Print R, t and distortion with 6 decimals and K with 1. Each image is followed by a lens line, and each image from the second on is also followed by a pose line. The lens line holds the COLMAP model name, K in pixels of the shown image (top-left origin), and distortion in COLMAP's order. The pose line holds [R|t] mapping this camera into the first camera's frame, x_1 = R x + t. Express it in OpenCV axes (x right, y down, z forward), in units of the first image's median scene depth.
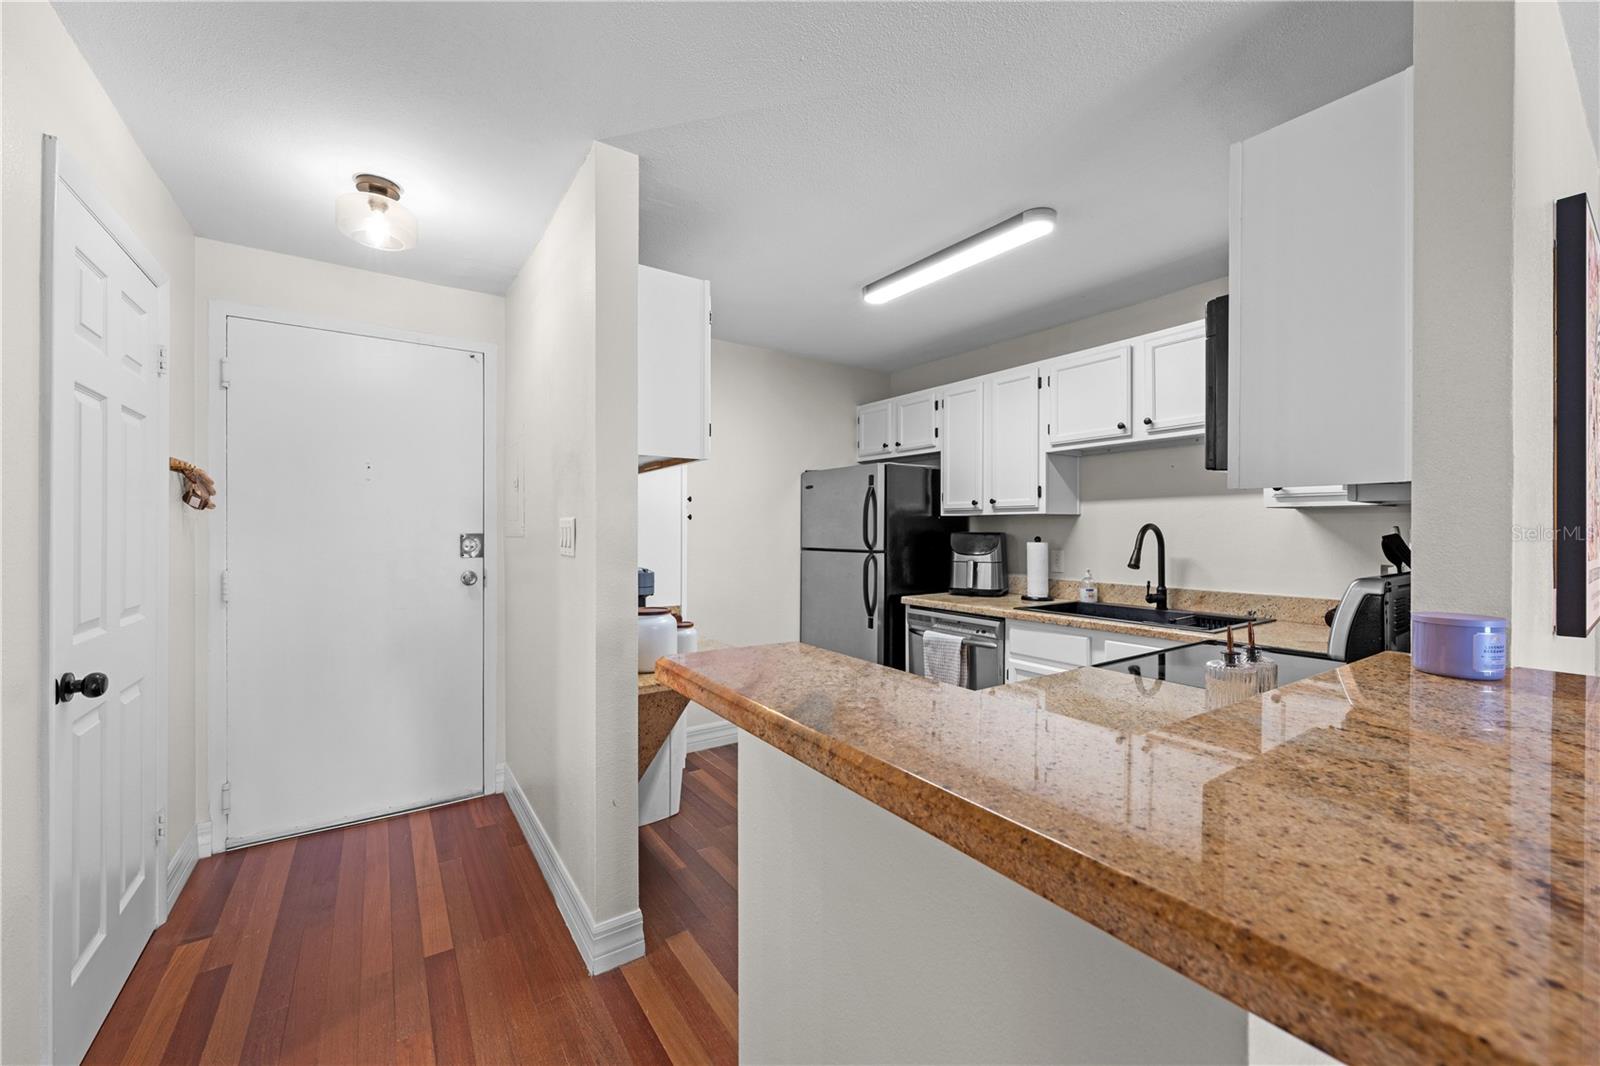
lens RADIAL K [[624.6, 0, 803.1], [0, 624.6, 531.1], [0, 0, 1]] dist [-0.001517, 0.000406]
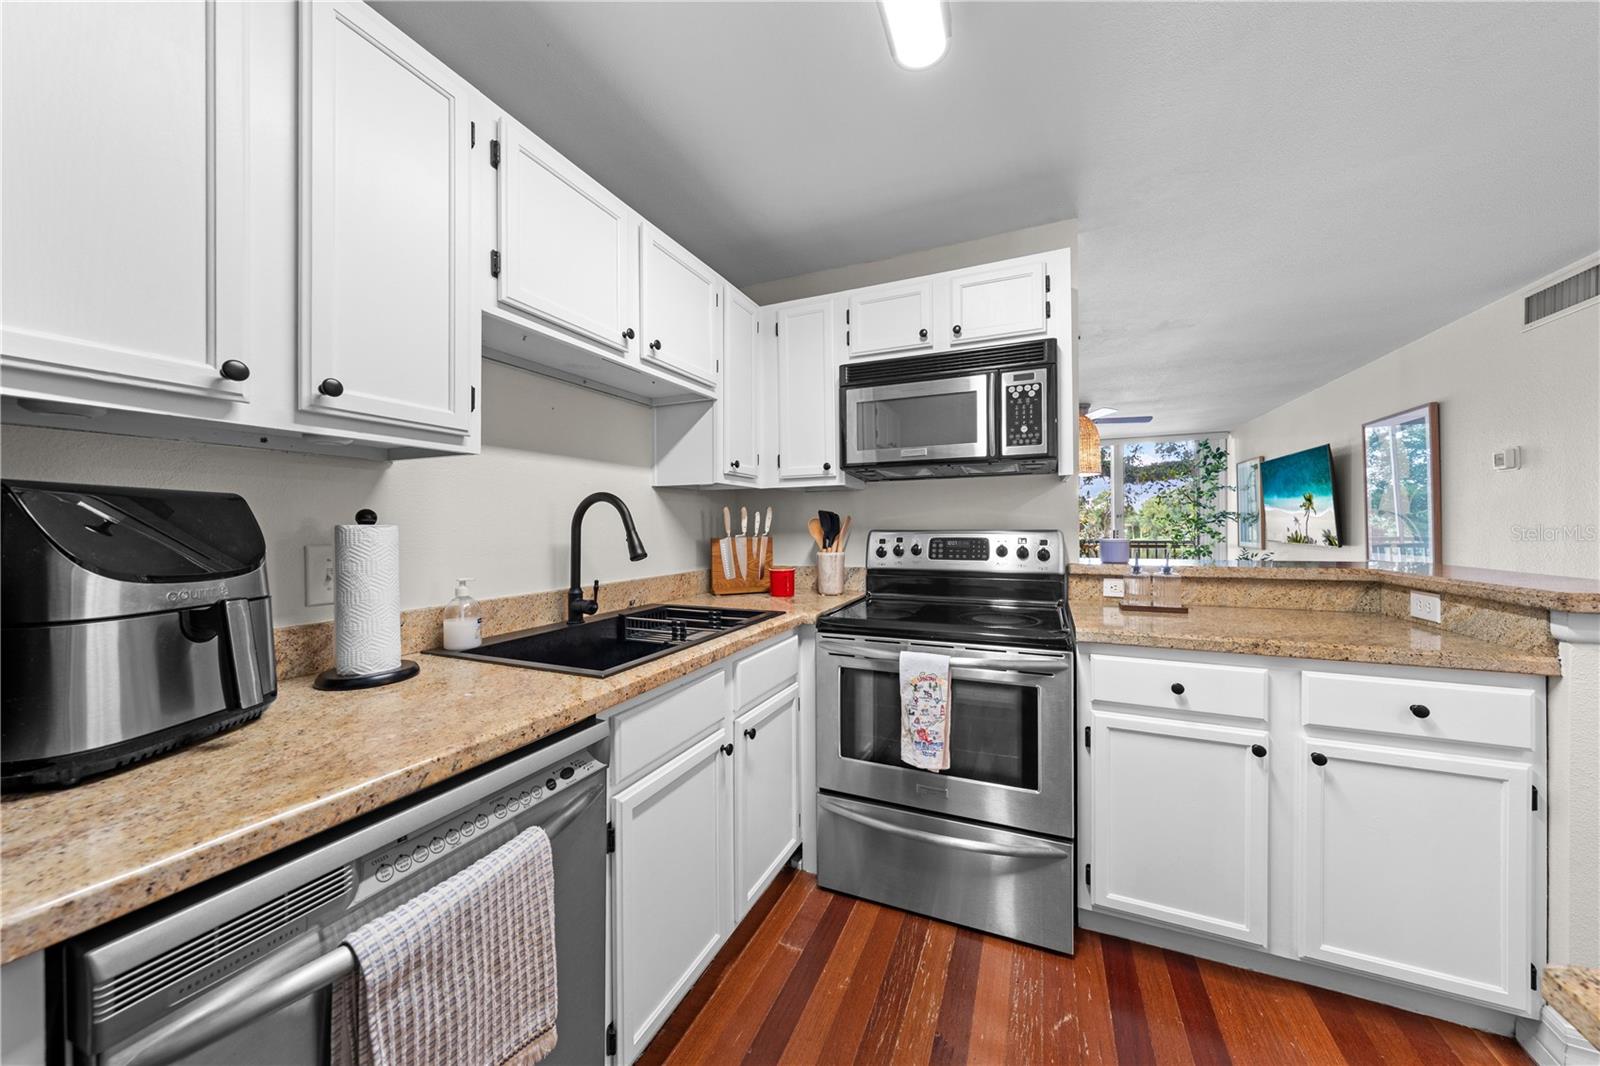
lens RADIAL K [[541.1, 0, 801.5], [0, 541.1, 527.6], [0, 0, 1]] dist [-0.002546, 0.000061]
pose [[-0.528716, 0.000354, 0.848798, -0.044043], [0.008241, 0.999955, 0.004716, 0.025133], [-0.848759, 0.009489, -0.528696, 1.176072]]
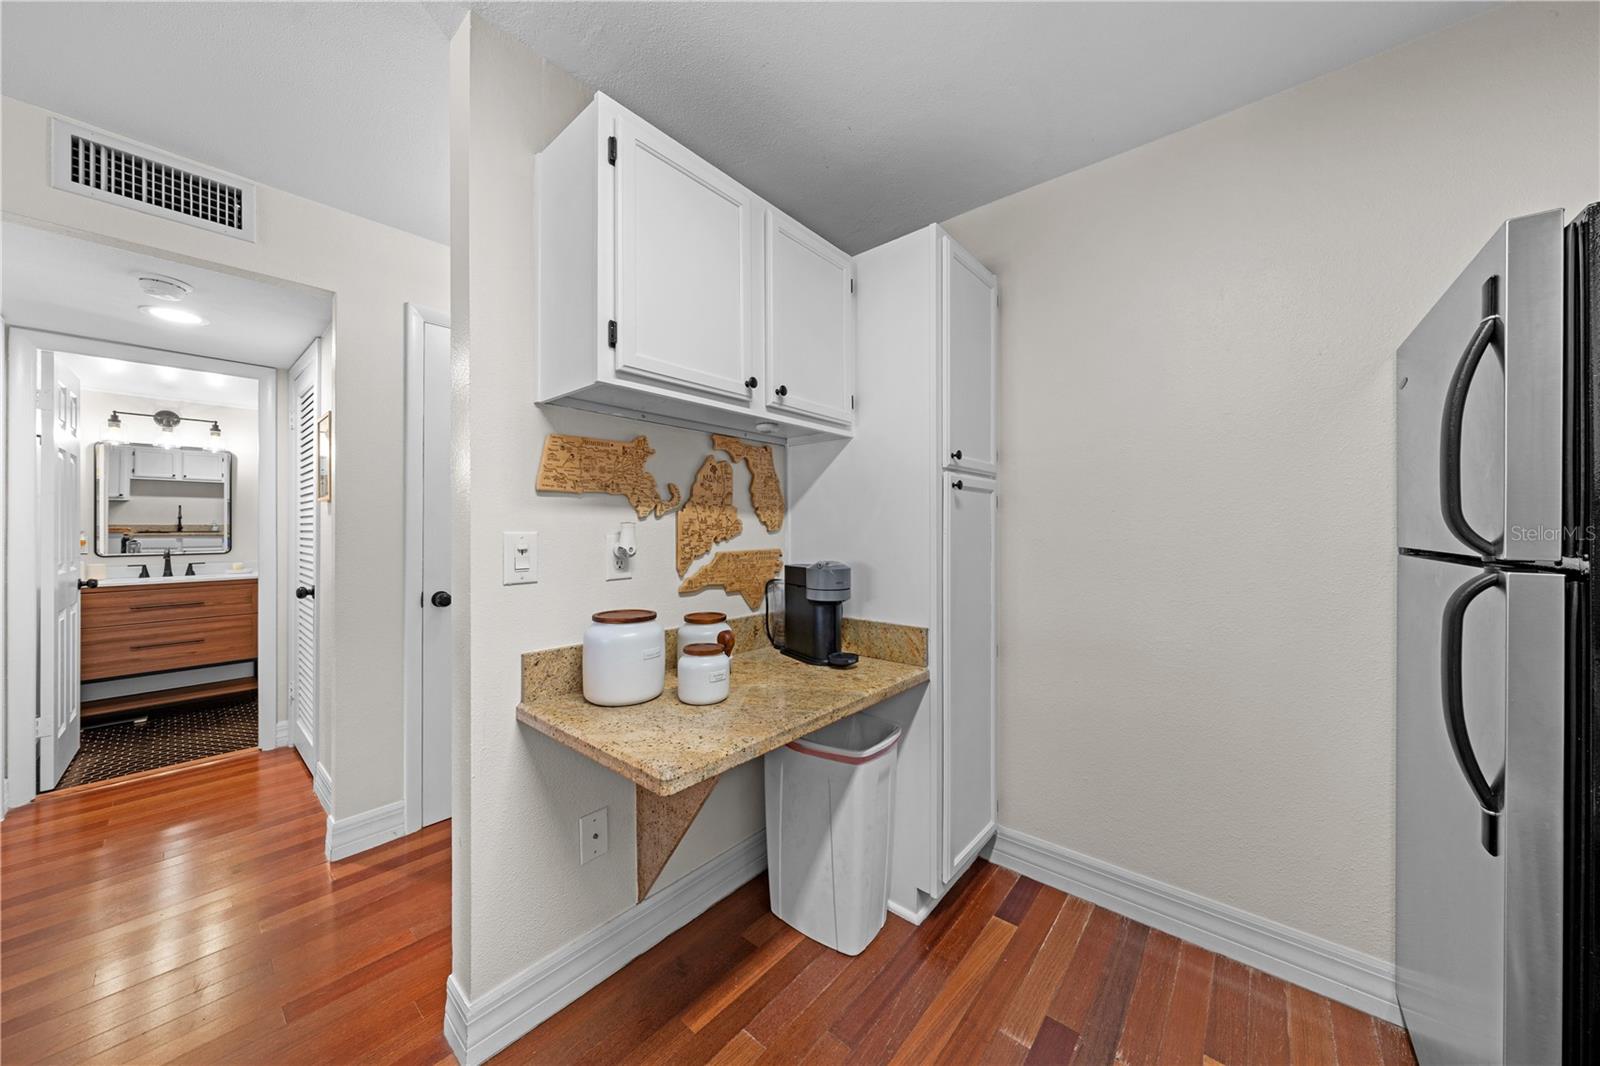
lens RADIAL K [[541.1, 0, 802.9], [0, 541.1, 522.5], [0, 0, 1]] dist [-0.002546, 0.000061]
pose [[0.261783, -0.010635, -0.965068, 0.330706], [-0.001223, 0.999935, -0.011350, 0.023104], [0.965126, 0.004151, 0.261753, 0.847769]]
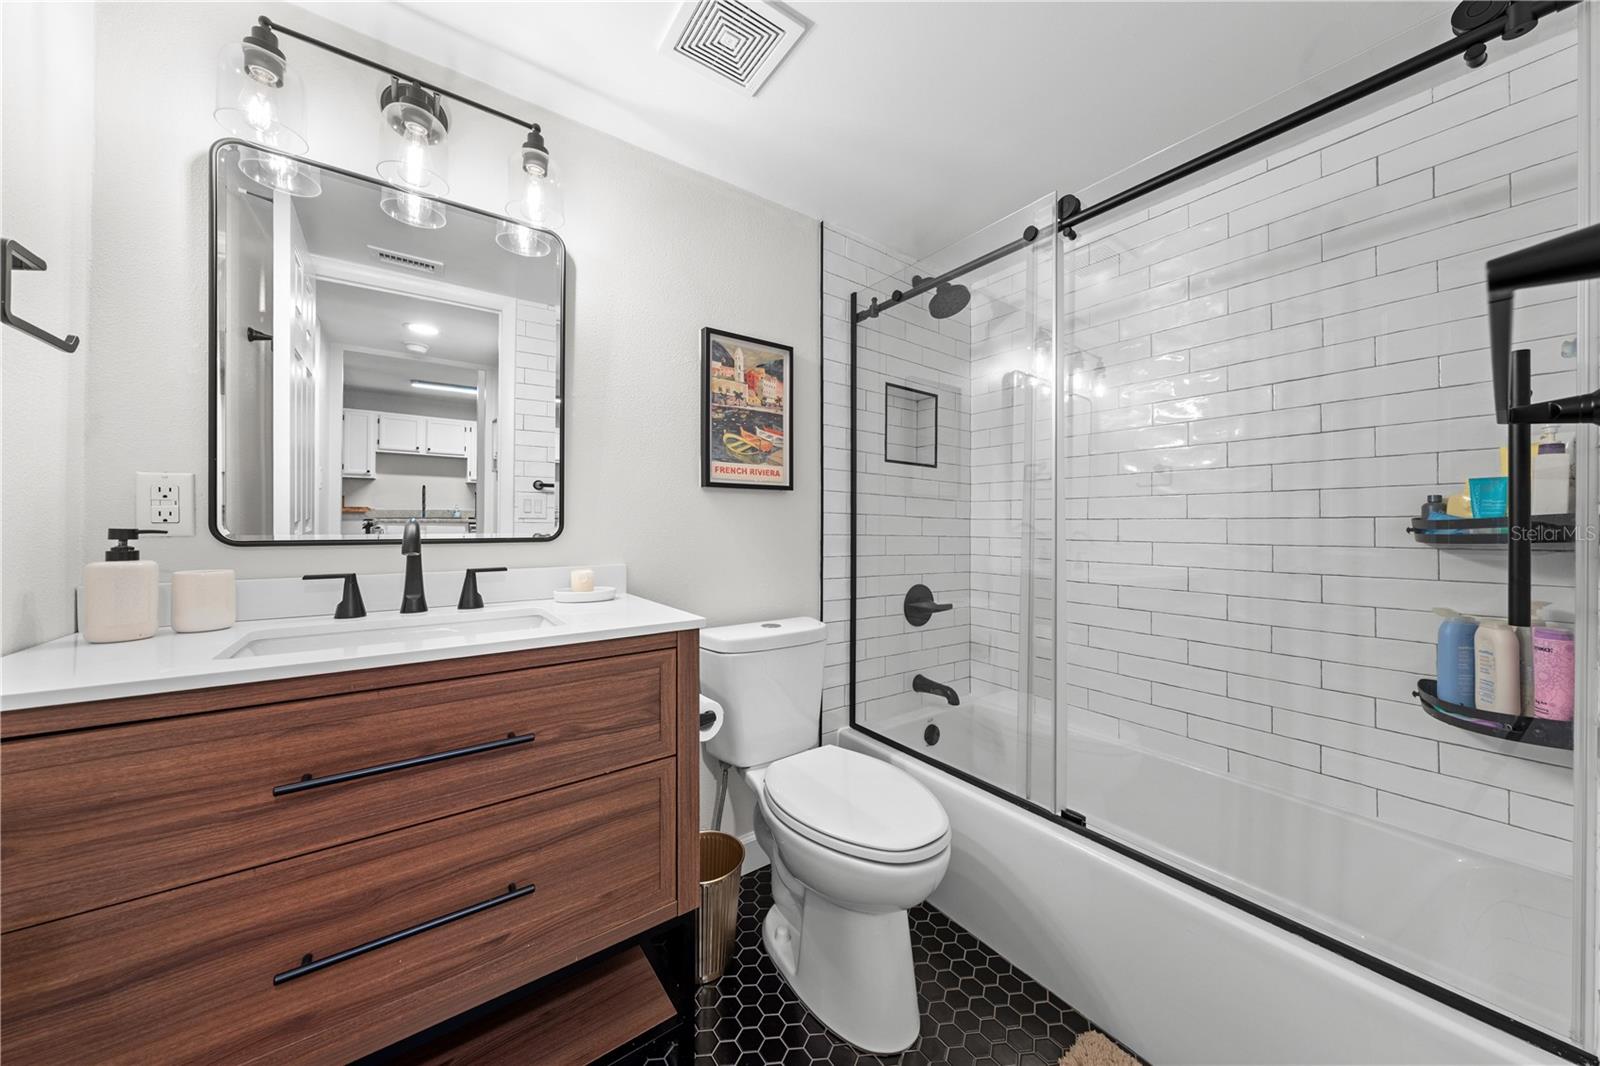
lens RADIAL K [[541.1, 0, 792.0], [0, 541.1, 524.9], [0, 0, 1]] dist [-0.002546, 0.000061]
pose [[0.012168, -0.007822, -0.999895, -1.002160], [-0.010939, 0.999909, -0.007955, 0.079324], [0.999866, 0.011035, 0.012081, -0.069777]]
